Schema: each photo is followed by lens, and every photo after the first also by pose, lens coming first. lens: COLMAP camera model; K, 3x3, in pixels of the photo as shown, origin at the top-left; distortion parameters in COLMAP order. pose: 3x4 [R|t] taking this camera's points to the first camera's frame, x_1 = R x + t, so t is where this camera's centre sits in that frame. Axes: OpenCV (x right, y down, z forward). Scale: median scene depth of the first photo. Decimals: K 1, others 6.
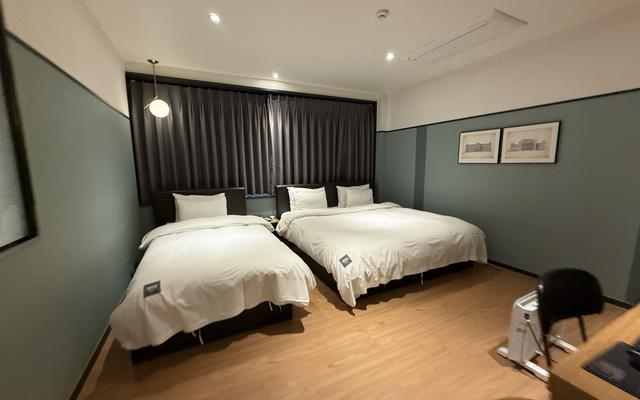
lens RADIAL K [[260.6, 0, 320.0], [0, 260.6, 200.0], [0, 0, 1]] dist [0.000117, 0.000021]
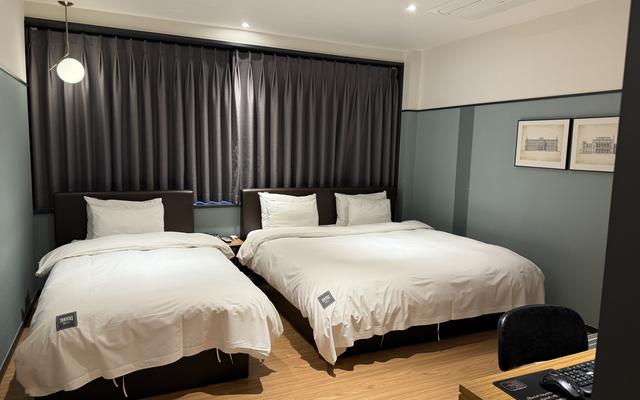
lens RADIAL K [[446.6, 0, 320.0], [0, 446.6, 200.0], [0, 0, 1]] dist [0.114690, -0.165455]
pose [[0.999325, 0.035729, -0.008540, 0.054418], [-0.035949, 0.998985, -0.027124, -0.006592], [0.007562, 0.027413, 0.999596, -0.172250]]
